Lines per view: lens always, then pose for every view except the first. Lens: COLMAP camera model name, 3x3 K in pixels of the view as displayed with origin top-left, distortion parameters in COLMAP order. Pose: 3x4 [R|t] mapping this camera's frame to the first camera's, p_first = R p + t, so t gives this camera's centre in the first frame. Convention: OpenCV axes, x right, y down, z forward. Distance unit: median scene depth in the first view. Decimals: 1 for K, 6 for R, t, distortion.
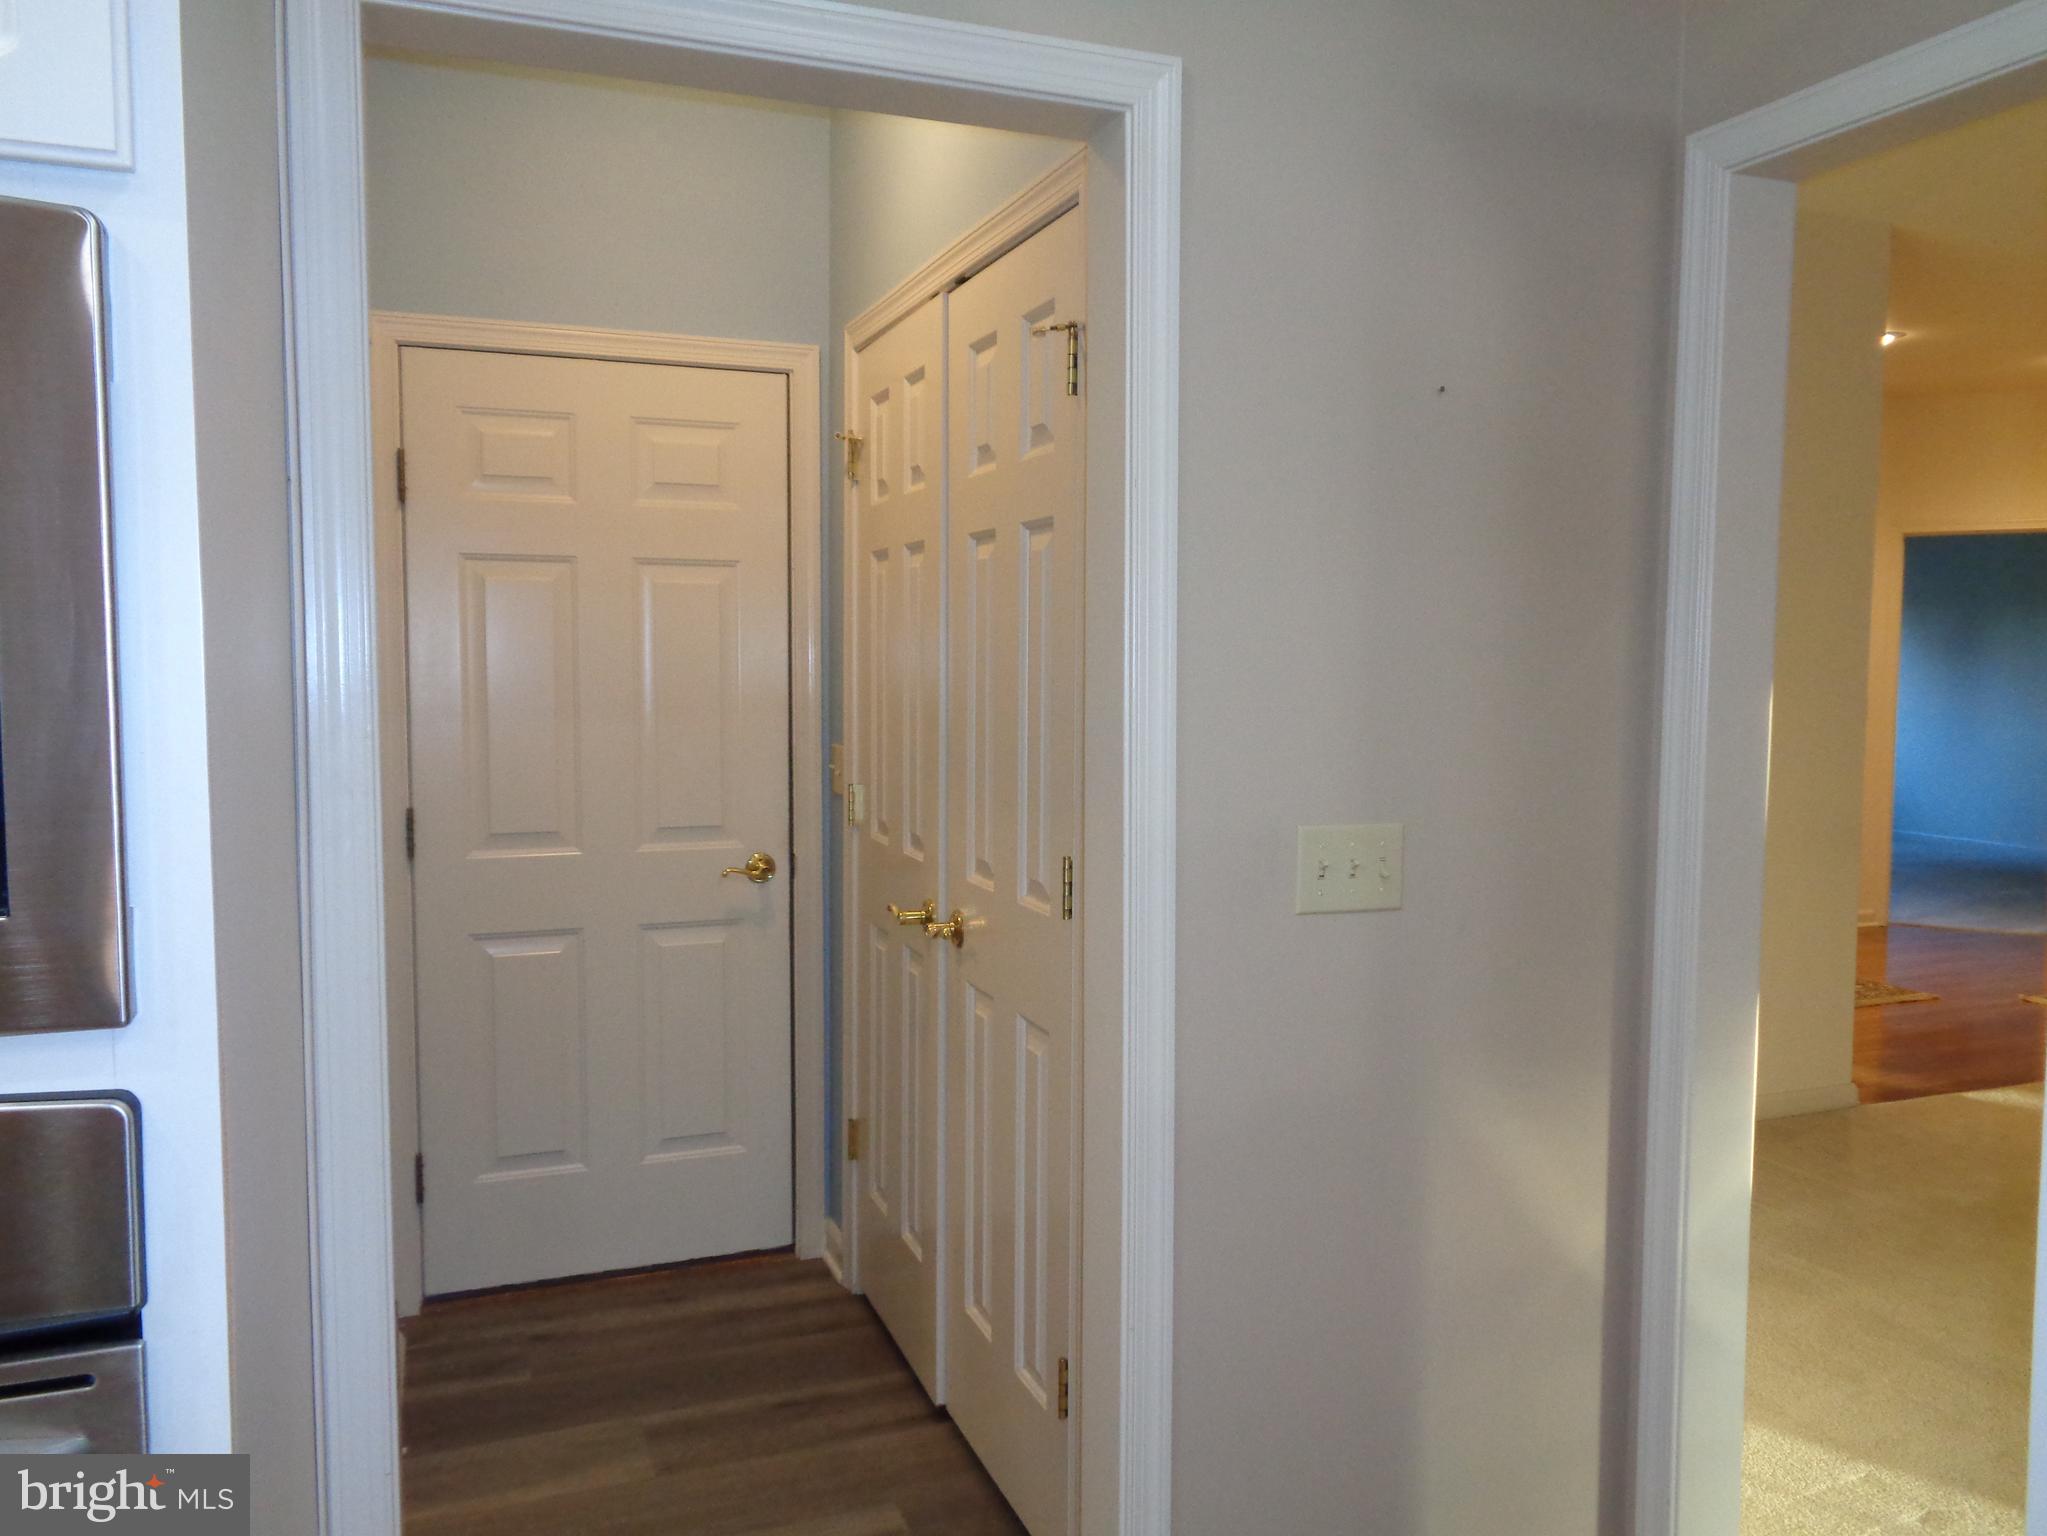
lens RADIAL K [[1530.8, 0, 1028.5], [0, 1530.8, 758.8], [0, 0, 1]] dist [0.000676, 0.010355]
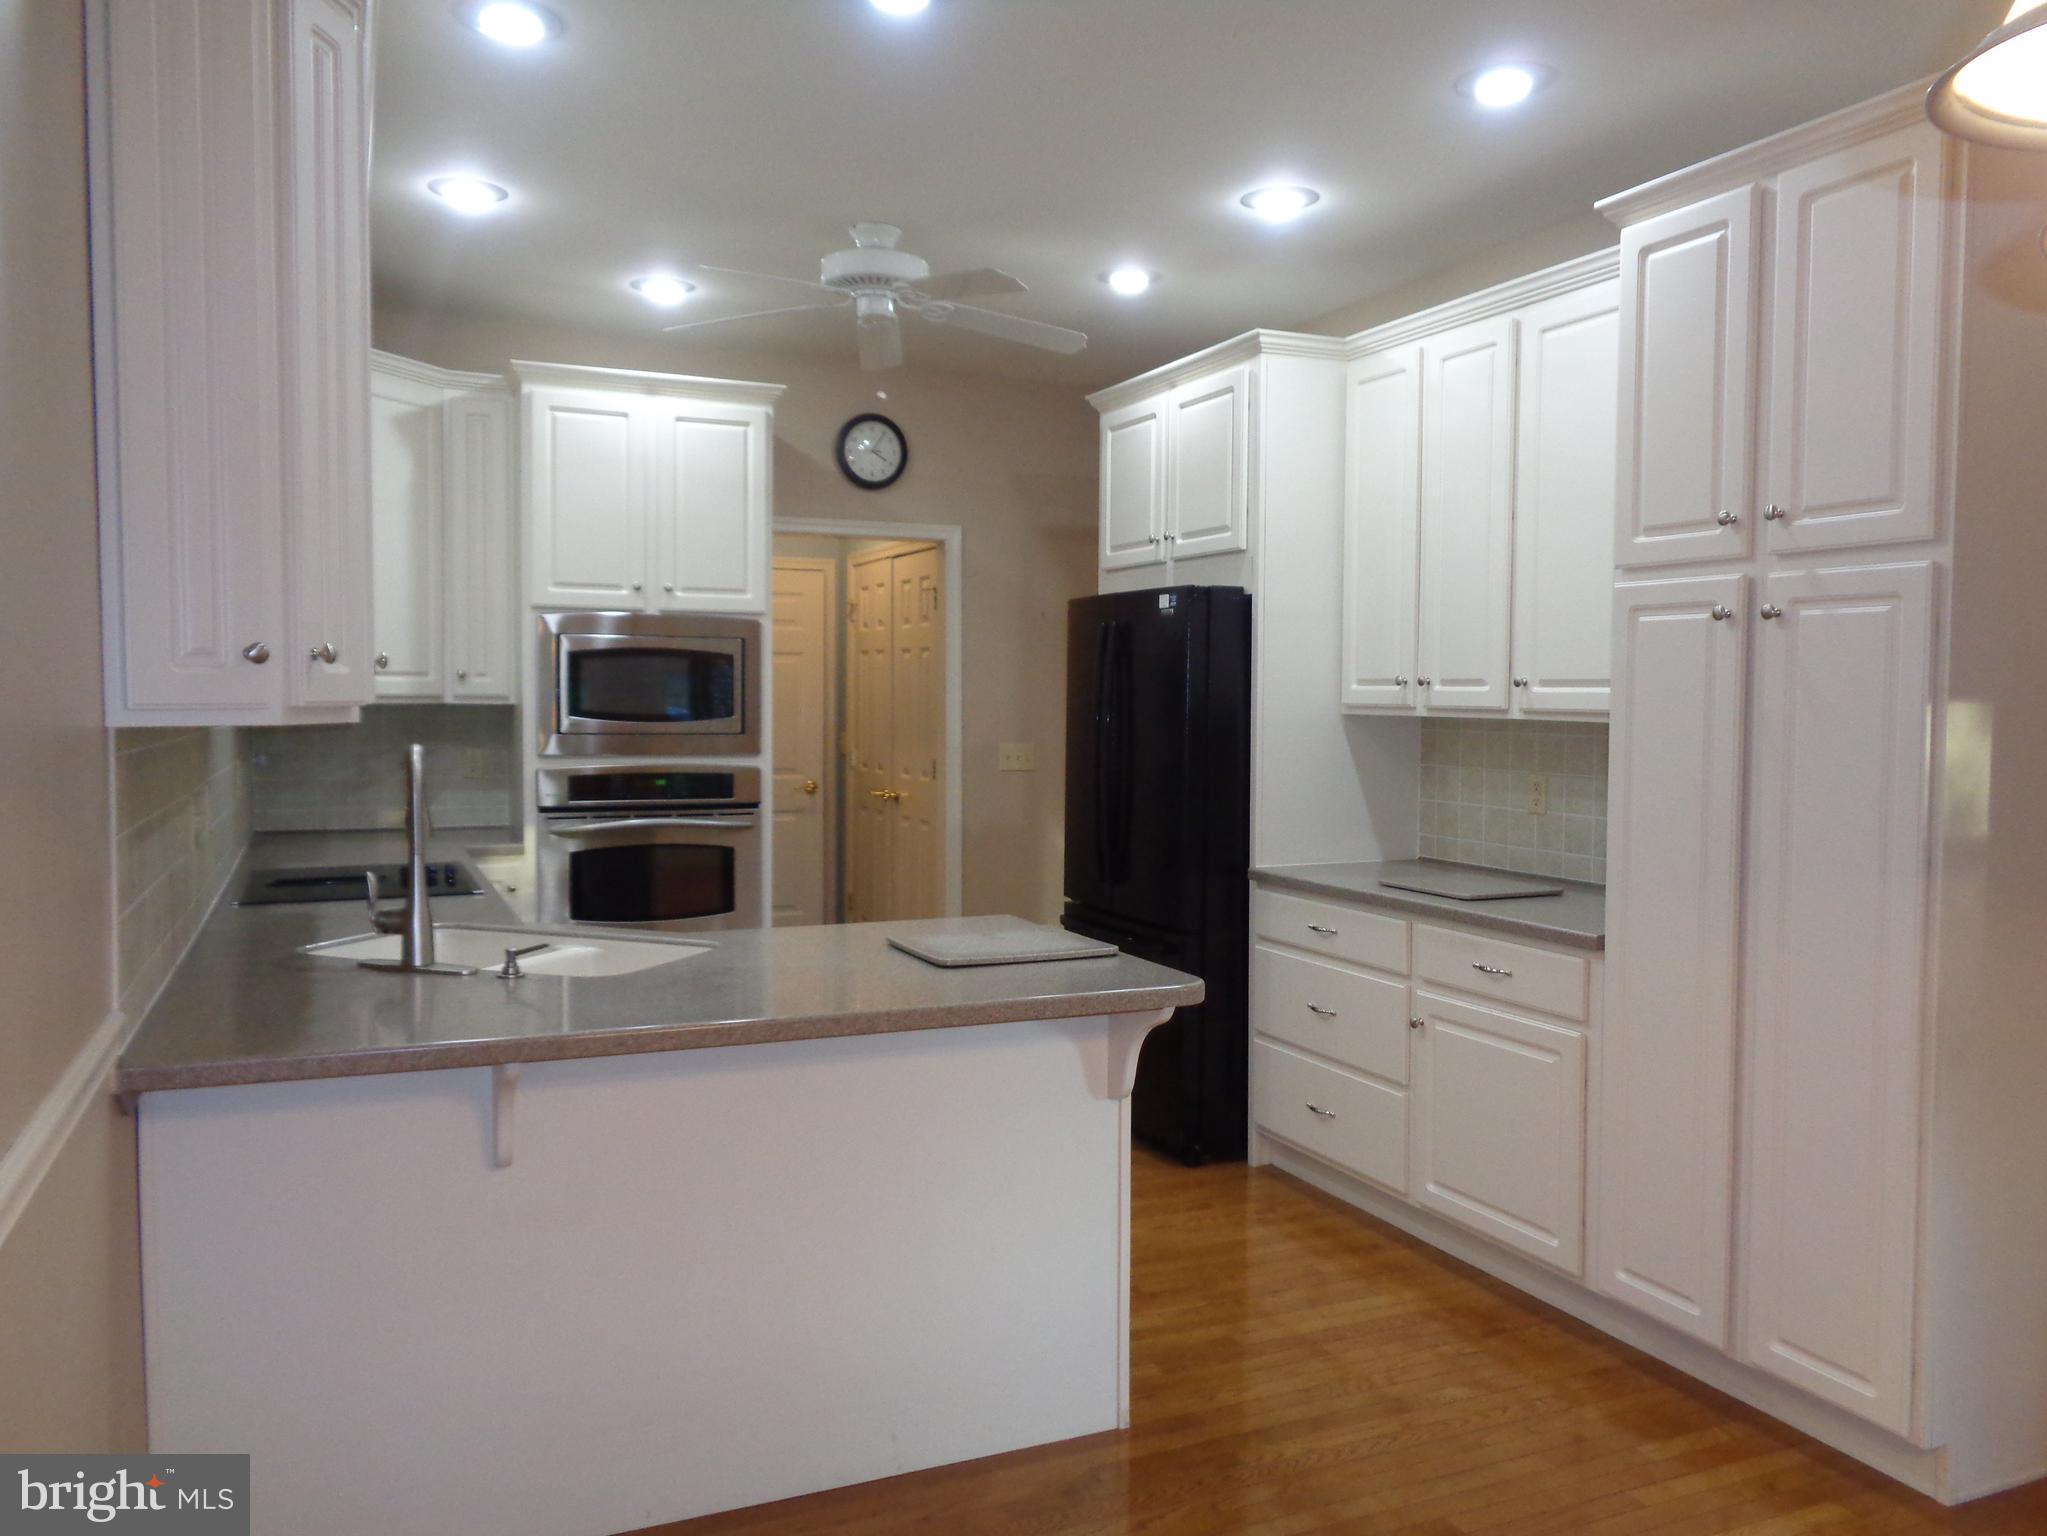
lens RADIAL K [[1530.8, 0, 1024.0], [0, 1530.8, 772.6], [0, 0, 1]] dist [0.000676, 0.010355]
pose [[0.999160, -0.002486, 0.040898, 0.055453], [0.003364, 0.999765, -0.021402, 0.107322], [-0.040836, 0.021522, 0.998934, -1.413930]]
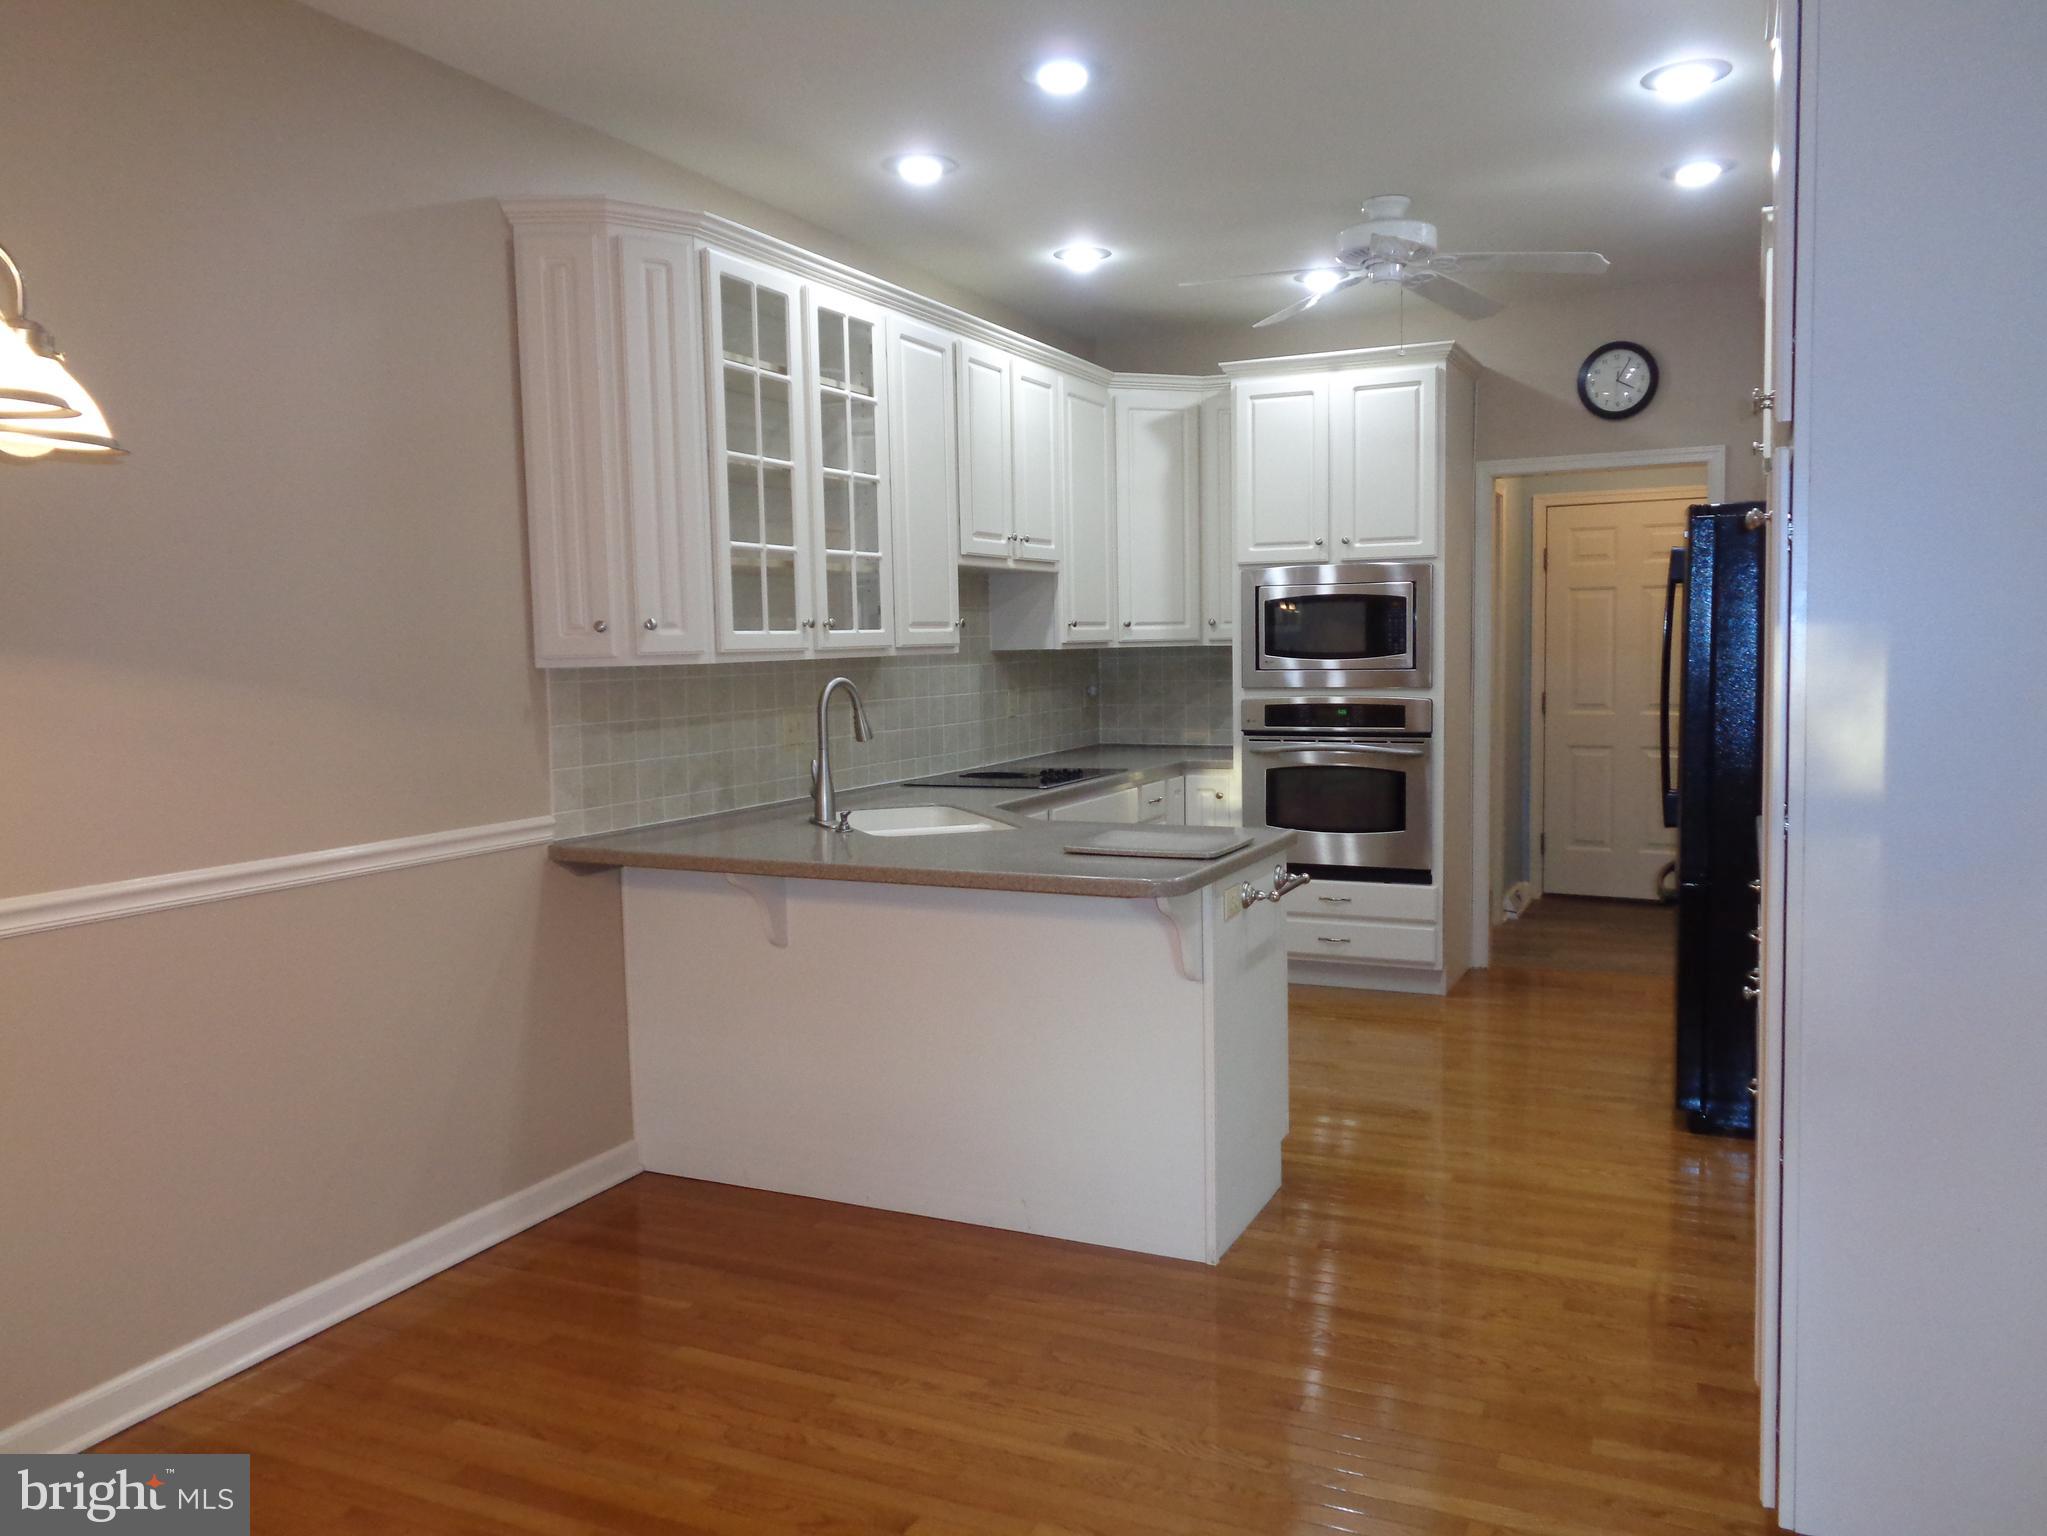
lens RADIAL K [[1530.8, 0, 1015.6], [0, 1530.8, 753.0], [0, 0, 1]] dist [0.000676, 0.010355]
pose [[0.682450, 0.034215, -0.730131, 0.830293], [-0.028960, 0.999385, 0.019764, 0.105993], [0.730359, 0.007657, 0.683021, -1.324940]]
